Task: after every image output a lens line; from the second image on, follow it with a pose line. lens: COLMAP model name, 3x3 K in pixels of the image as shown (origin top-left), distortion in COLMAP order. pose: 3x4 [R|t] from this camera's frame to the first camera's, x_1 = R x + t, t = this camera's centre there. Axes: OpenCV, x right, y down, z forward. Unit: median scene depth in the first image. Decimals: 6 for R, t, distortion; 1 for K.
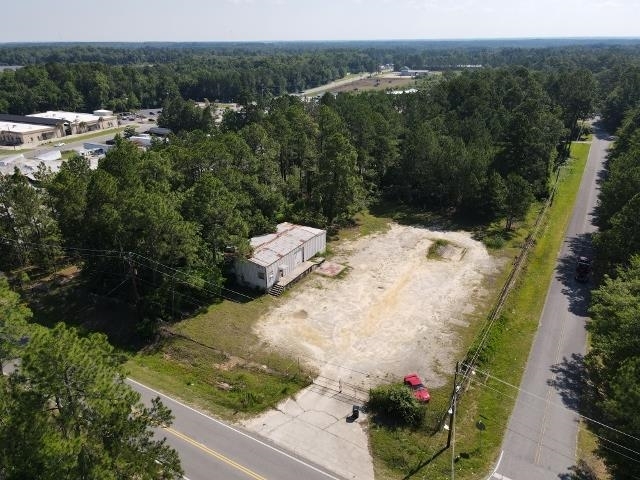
lens RADIAL K [[469.1, 0, 320.2], [0, 469.1, 235.9], [0, 0, 1]] dist [0.005589, 0.024505]
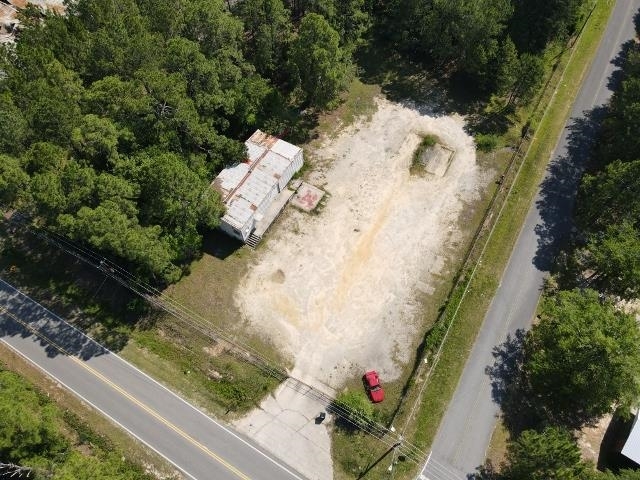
lens RADIAL K [[469.1, 0, 320.2], [0, 469.1, 235.9], [0, 0, 1]] dist [0.005589, 0.024505]
pose [[0.999840, -0.017892, -0.000760, 0.053560], [0.014587, 0.789085, 0.614111, -0.529273], [-0.010388, -0.614024, 0.789219, 0.207476]]
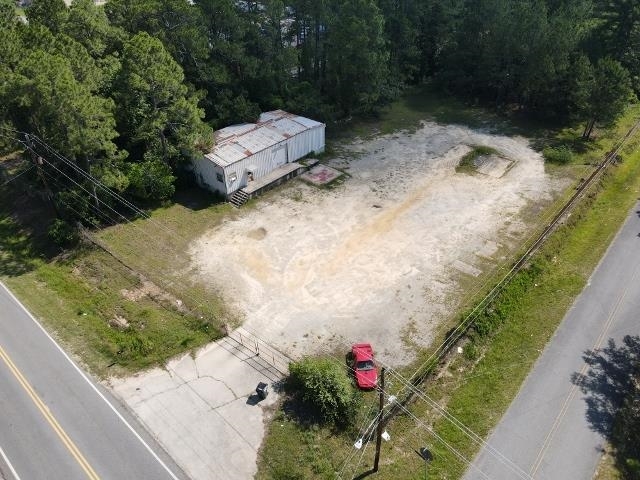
lens RADIAL K [[469.1, 0, 320.2], [0, 469.1, 235.9], [0, 0, 1]] dist [0.005589, 0.024505]
pose [[0.983900, 0.102037, -0.146732, 0.163017], [-0.066674, 0.971292, 0.228355, -0.009844], [0.165820, -0.214895, 0.962457, 0.266900]]
